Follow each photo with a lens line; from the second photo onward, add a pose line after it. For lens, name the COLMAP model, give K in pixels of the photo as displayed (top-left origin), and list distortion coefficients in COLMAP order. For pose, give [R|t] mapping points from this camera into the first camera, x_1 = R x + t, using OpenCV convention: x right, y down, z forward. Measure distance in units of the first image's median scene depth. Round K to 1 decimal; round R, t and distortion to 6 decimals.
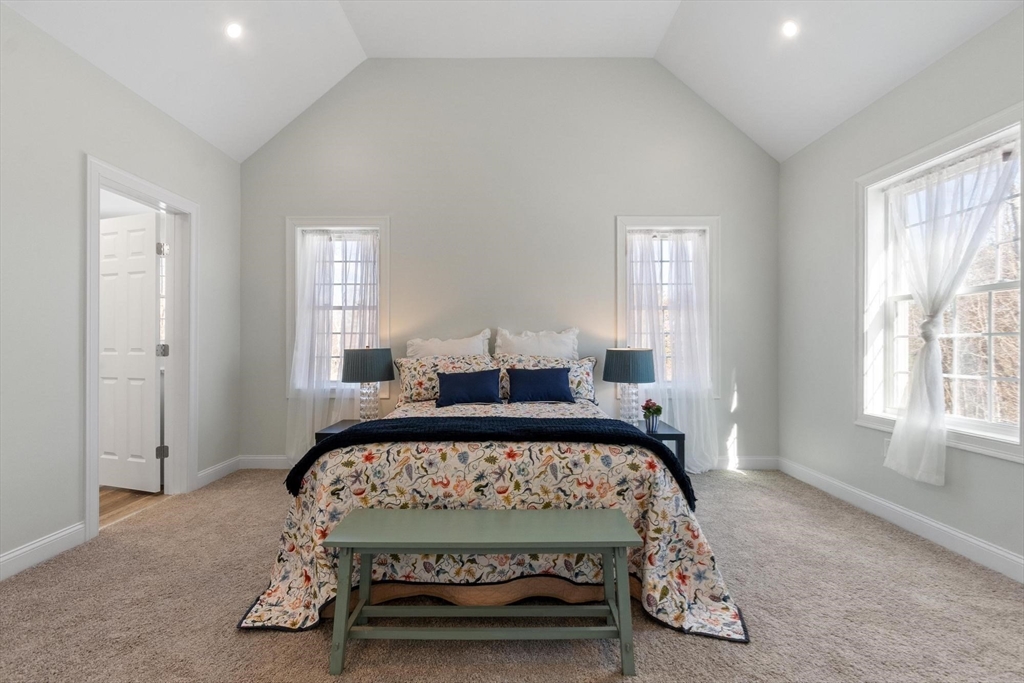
lens RADIAL K [[445.0, 0, 510.1], [0, 445.0, 346.6], [0, 0, 1]] dist [0.000429, 0.000445]
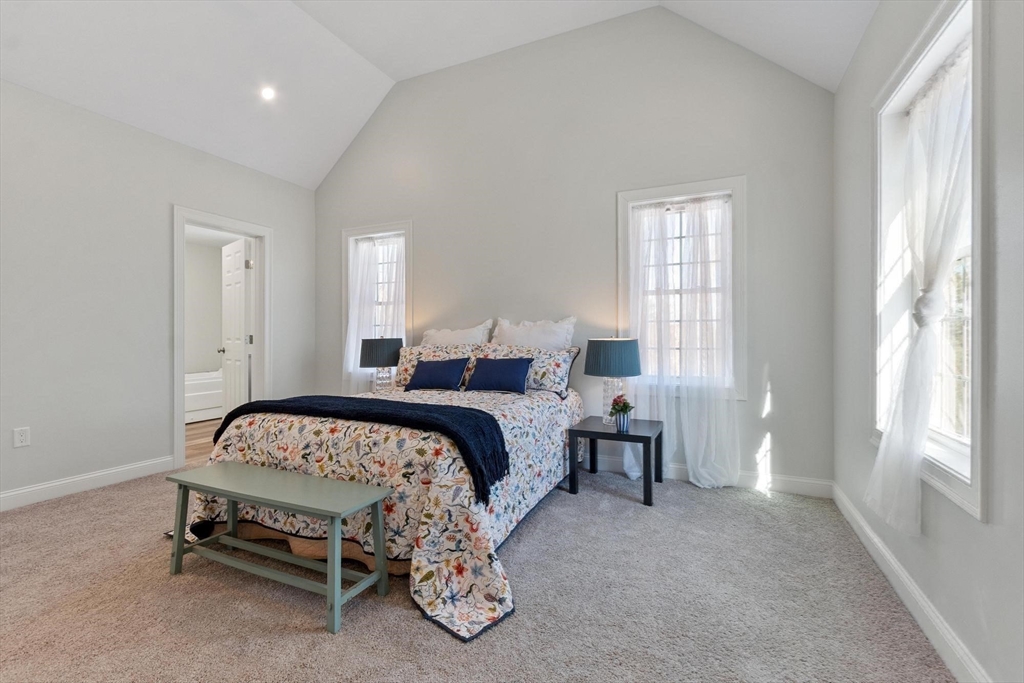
lens RADIAL K [[460.5, 0, 512.0], [0, 460.5, 338.3], [0, 0, 1]] dist [0.001811, 0.000279]
pose [[0.907755, -0.000102, -0.419500, 0.917537], [0.000496, 1.000000, 0.000831, 0.006048], [0.419500, -0.000962, 0.907755, 0.119487]]
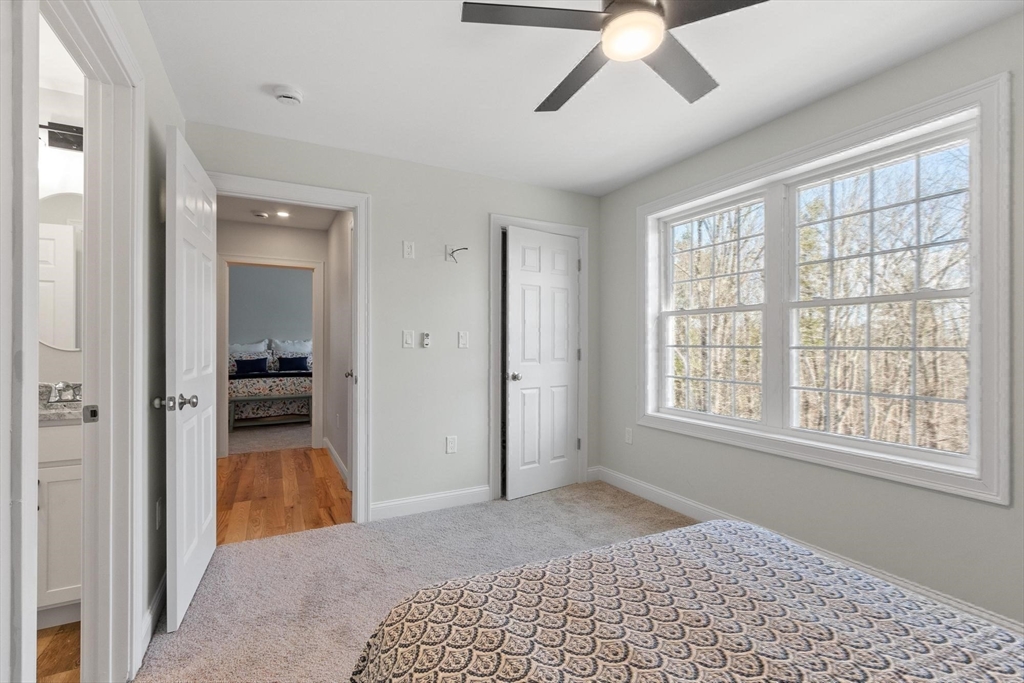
lens RADIAL K [[445.0, 0, 510.1], [0, 445.0, 346.6], [0, 0, 1]] dist [0.000429, 0.000445]
pose [[0.883705, -0.000385, 0.468044, -0.040708], [-0.002662, 0.999979, 0.005847, -0.042833], [-0.468037, -0.006413, 0.883686, -2.863694]]
